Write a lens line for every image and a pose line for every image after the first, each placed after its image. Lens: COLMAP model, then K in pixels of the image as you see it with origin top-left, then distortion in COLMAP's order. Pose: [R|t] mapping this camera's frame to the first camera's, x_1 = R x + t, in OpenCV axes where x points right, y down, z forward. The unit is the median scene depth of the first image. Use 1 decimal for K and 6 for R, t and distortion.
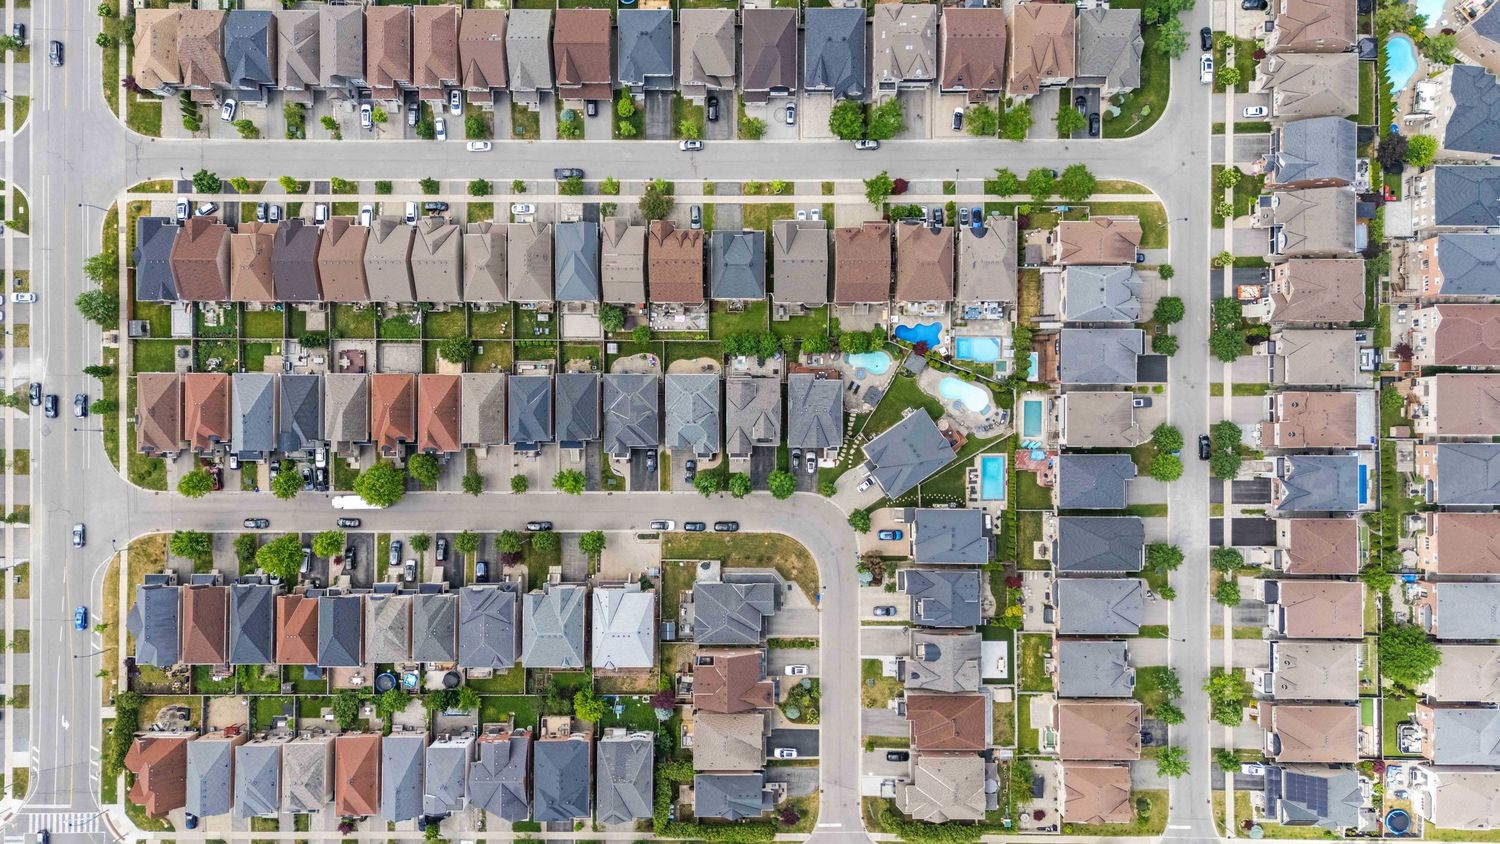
lens RADIAL K [[1104.6, 0, 741.1], [0, 1104.6, 429.5], [0, 0, 1]] dist [0.058944, -0.060615]
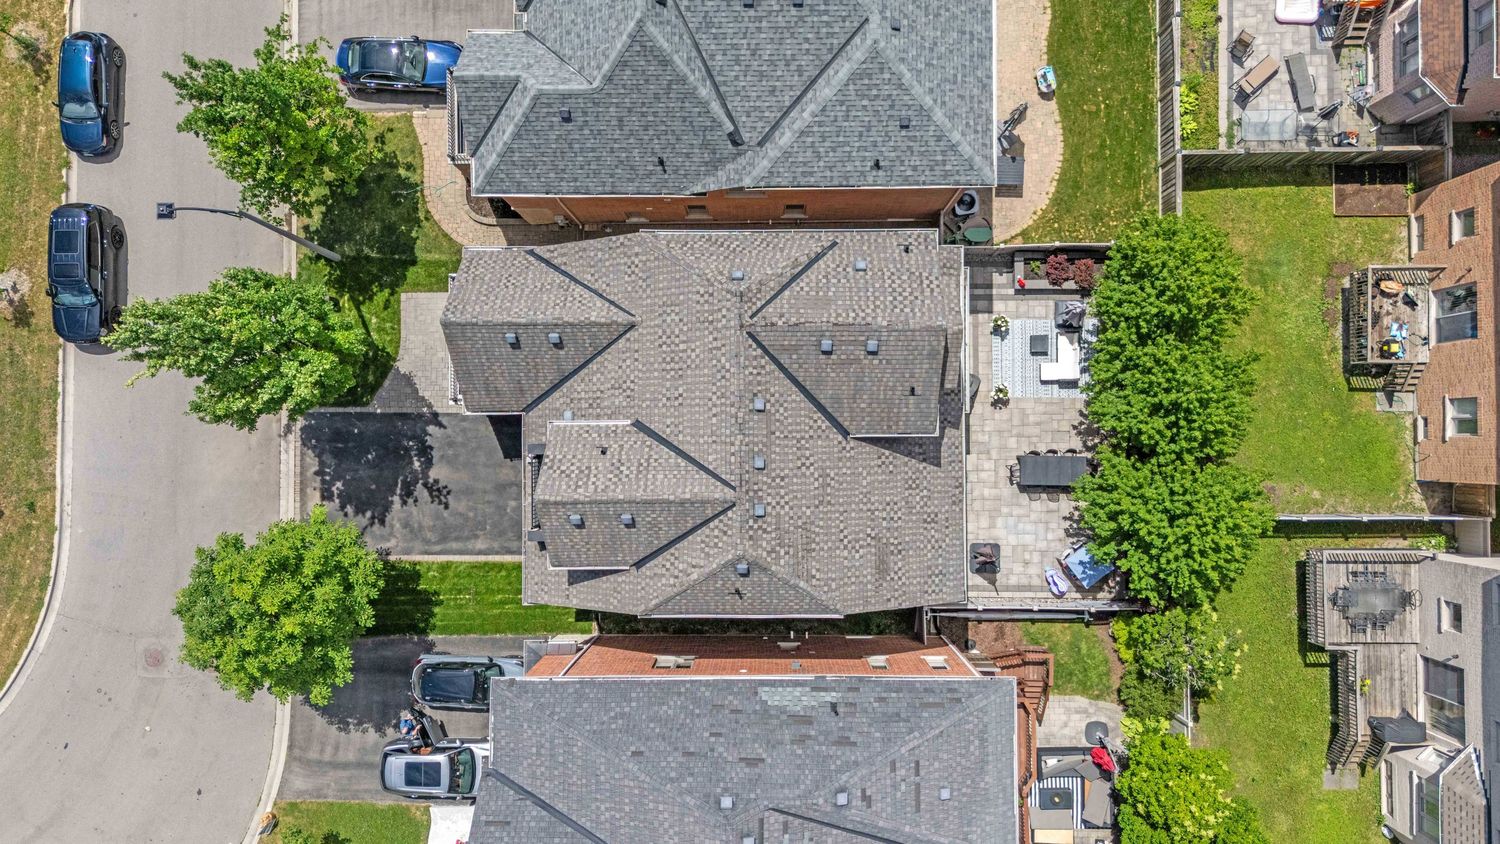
lens RADIAL K [[1104.6, 0, 751.7], [0, 1104.6, 408.7], [0, 0, 1]] dist [0.058944, -0.060615]
pose [[0.004027, 0.999649, -0.026183, 0.012780], [-0.999911, 0.004357, 0.012596, -0.018536], [0.012705, 0.026130, 0.999578, 0.829824]]
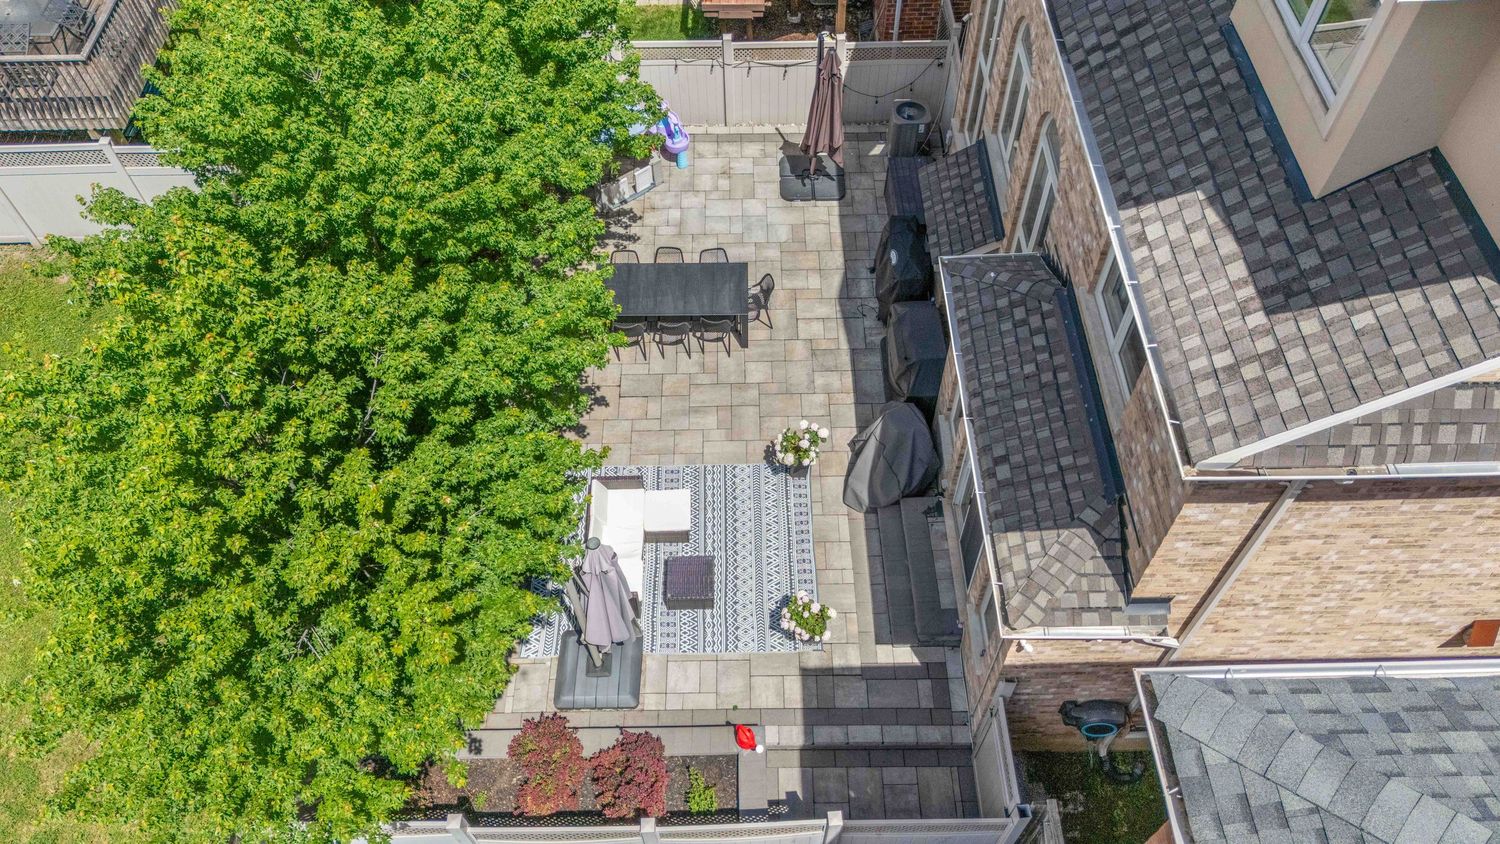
lens RADIAL K [[1104.6, 0, 751.5], [0, 1104.6, 427.5], [0, 0, 1]] dist [0.058944, -0.060615]
pose [[-0.024112, -0.811360, 0.584049, -0.030009], [0.999635, -0.026689, 0.004192, -0.057340], [0.012187, 0.583937, 0.811707, 0.946525]]
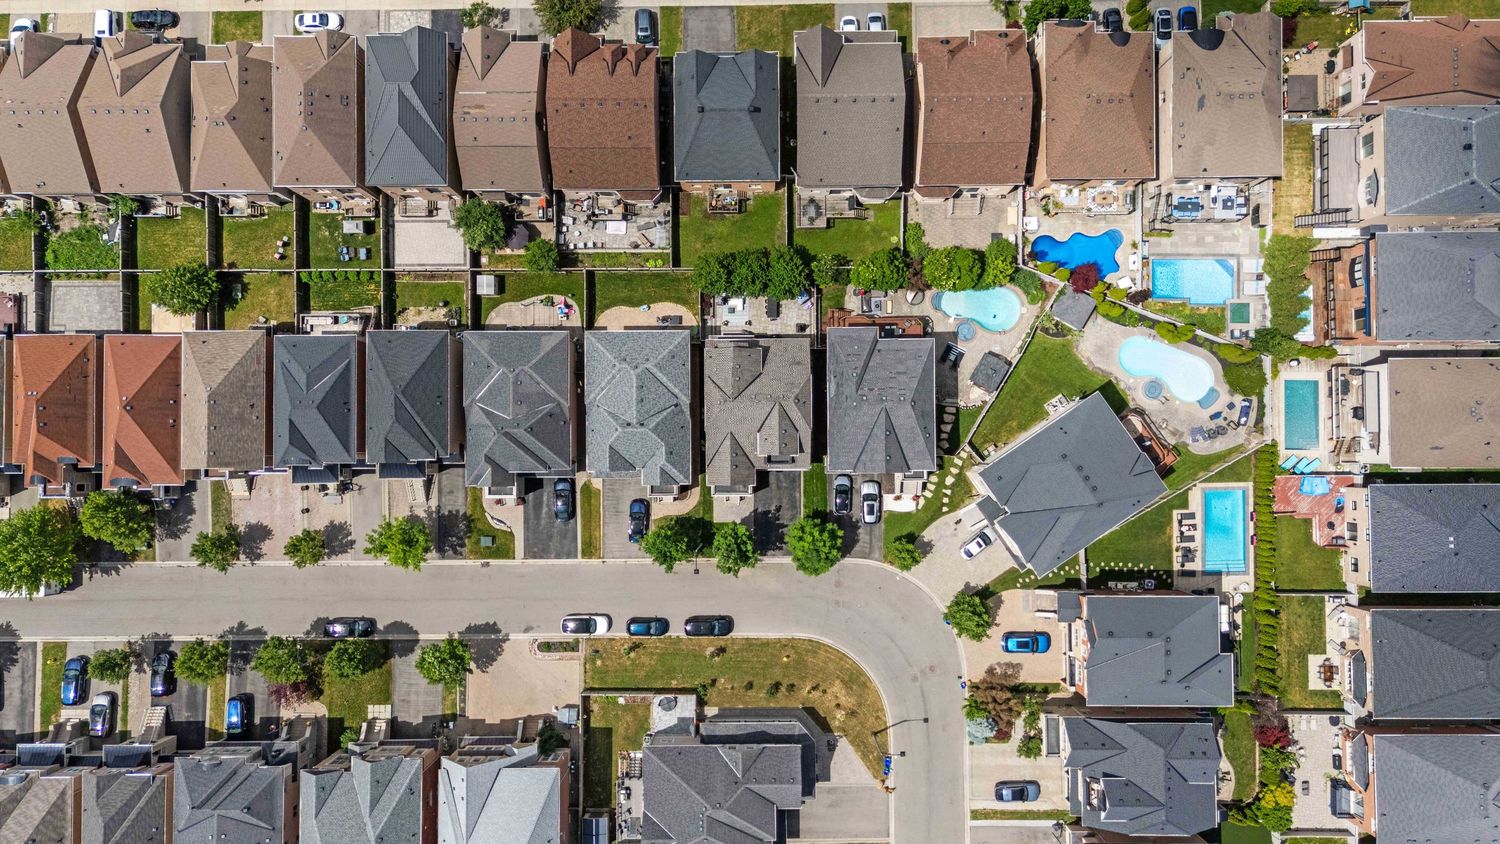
lens RADIAL K [[1104.6, 0, 745.2], [0, 1104.6, 428.5], [0, 0, 1]] dist [0.058944, -0.060615]
pose [[0.999910, -0.006619, -0.011699, 0.010912], [0.006367, 0.999750, -0.021443, 0.006186], [0.011838, 0.021366, 0.999702, 0.480619]]
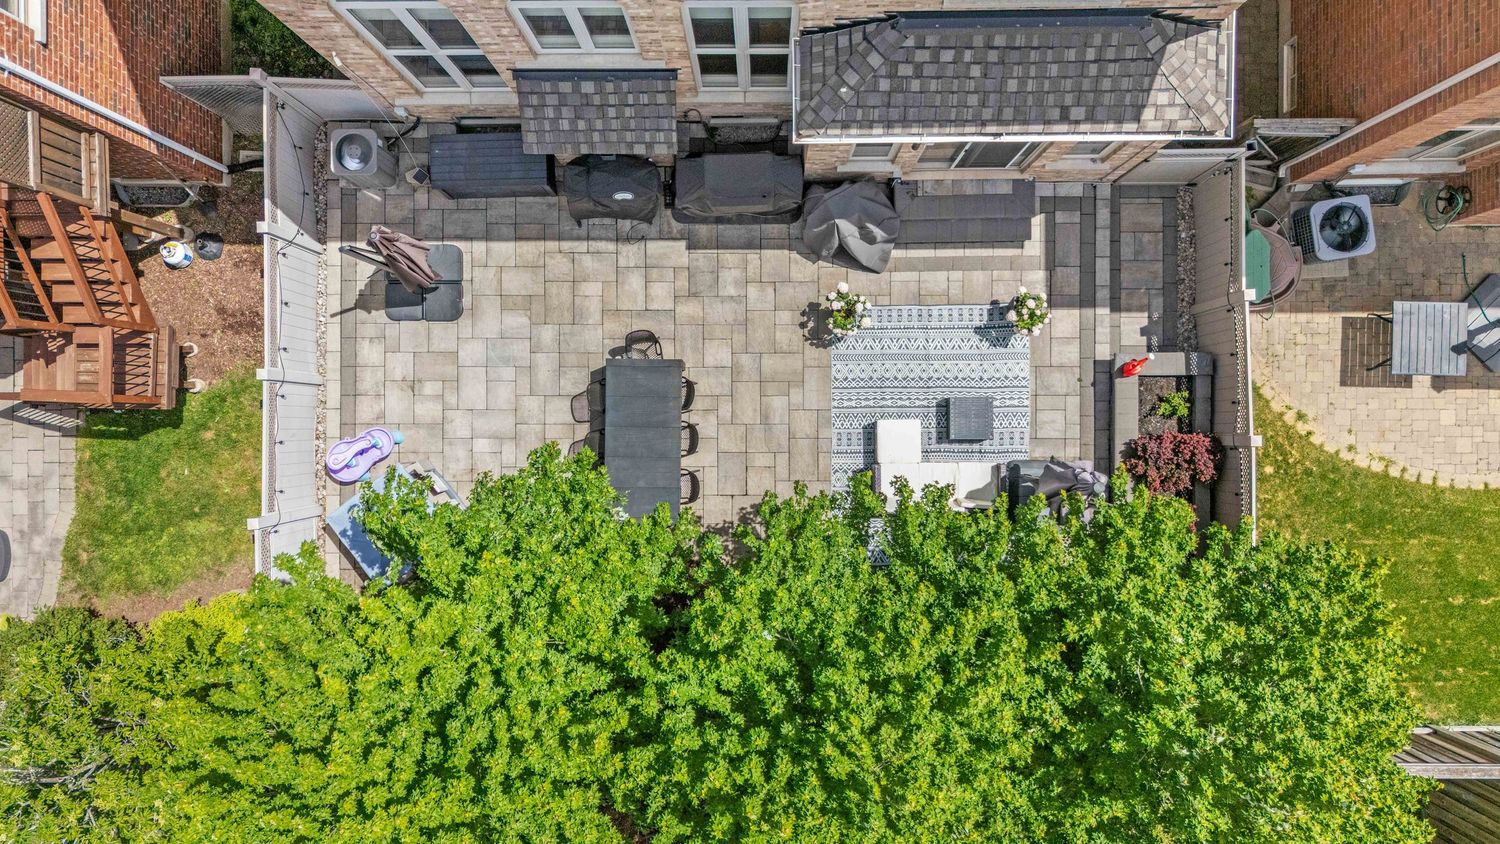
lens RADIAL K [[1104.6, 0, 756.6], [0, 1104.6, 421.2], [0, 0, 1]] dist [0.058944, -0.060615]
pose [[-0.999918, 0.007786, 0.010164, 0.010648], [-0.007778, -0.999969, 0.000800, -0.060759], [0.010170, 0.000721, 0.999948, 0.933983]]
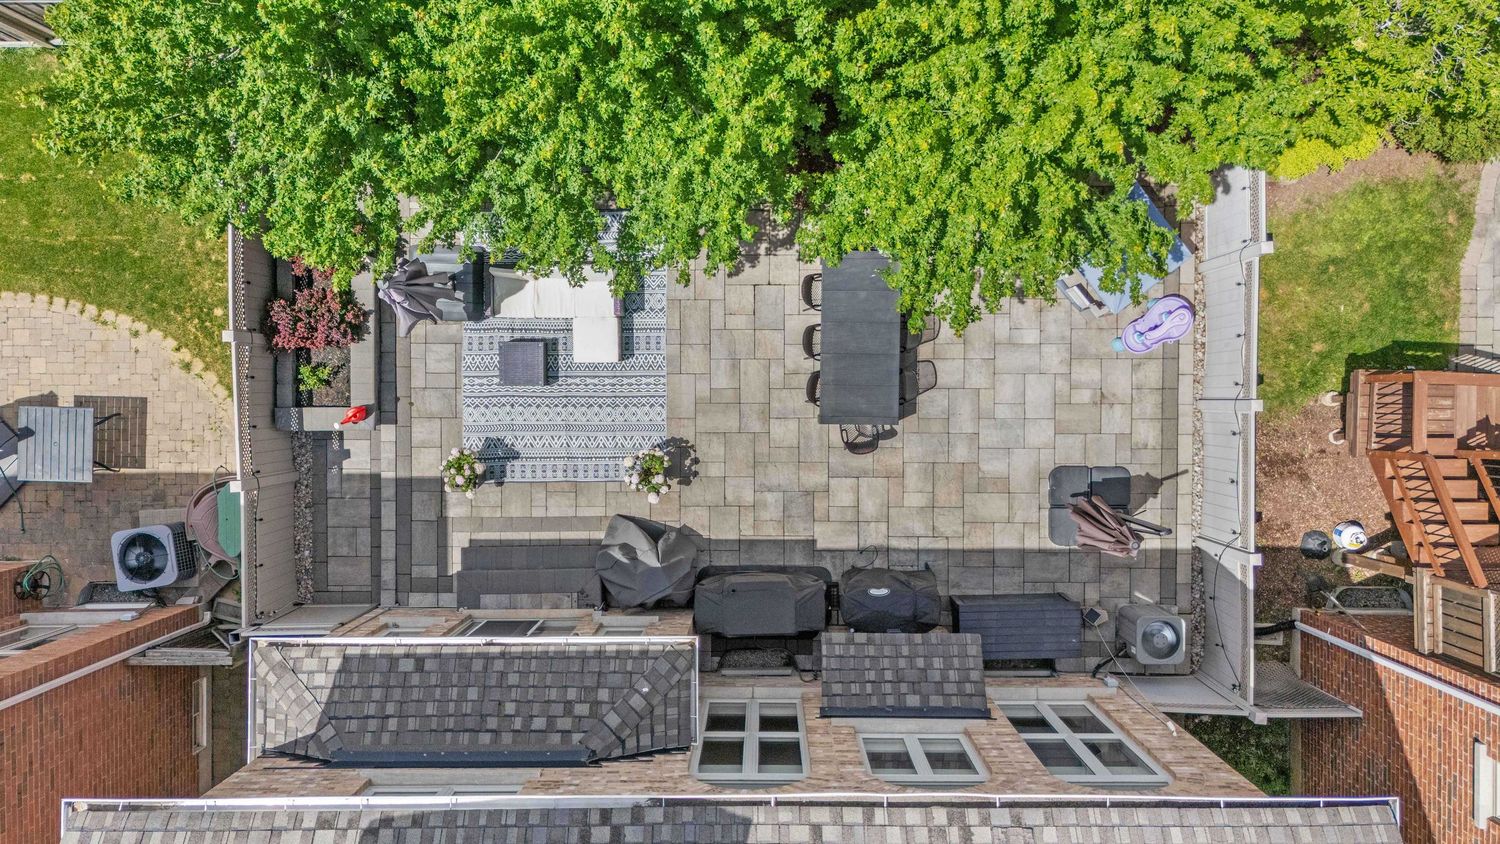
lens RADIAL K [[1152.6, 0, 748.5], [0, 1152.6, 421.1], [0, 0, 1]] dist [0.049724, -0.045646]
pose [[0.999901, -0.006483, -0.012461, 0.012422], [0.006685, 0.999847, 0.016175, -0.058317], [0.012354, -0.016257, 0.999792, 0.933585]]
